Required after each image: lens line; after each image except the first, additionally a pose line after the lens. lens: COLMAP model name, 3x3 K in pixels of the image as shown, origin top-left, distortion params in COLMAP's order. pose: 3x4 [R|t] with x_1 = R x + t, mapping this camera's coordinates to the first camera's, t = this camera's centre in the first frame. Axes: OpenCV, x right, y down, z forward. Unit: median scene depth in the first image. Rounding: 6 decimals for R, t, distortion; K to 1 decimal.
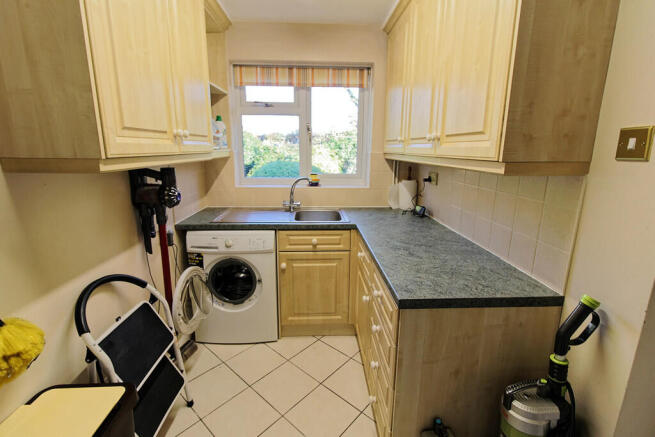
lens RADIAL K [[302.3, 0, 328.5], [0, 302.3, 215.2], [0, 0, 1]] dist [0.013433, -0.001418]
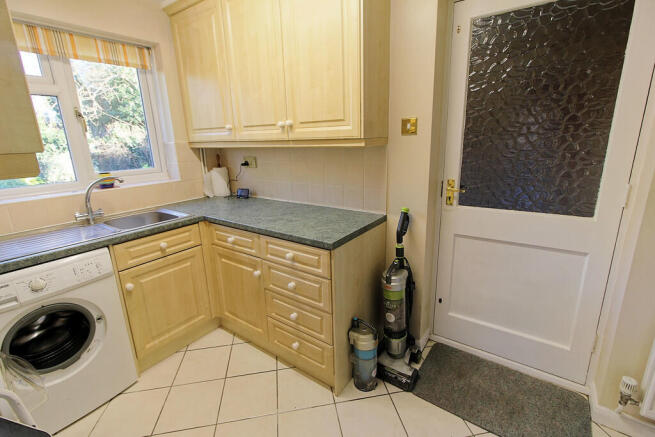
lens RADIAL K [[302.3, 0, 329.5], [0, 302.3, 216.4], [0, 0, 1]] dist [0.013433, -0.001418]
pose [[0.621059, -0.228184, 0.749812, -0.375881], [0.205518, 0.970618, 0.125152, -0.006090], [-0.756339, 0.076374, 0.649707, 0.057732]]
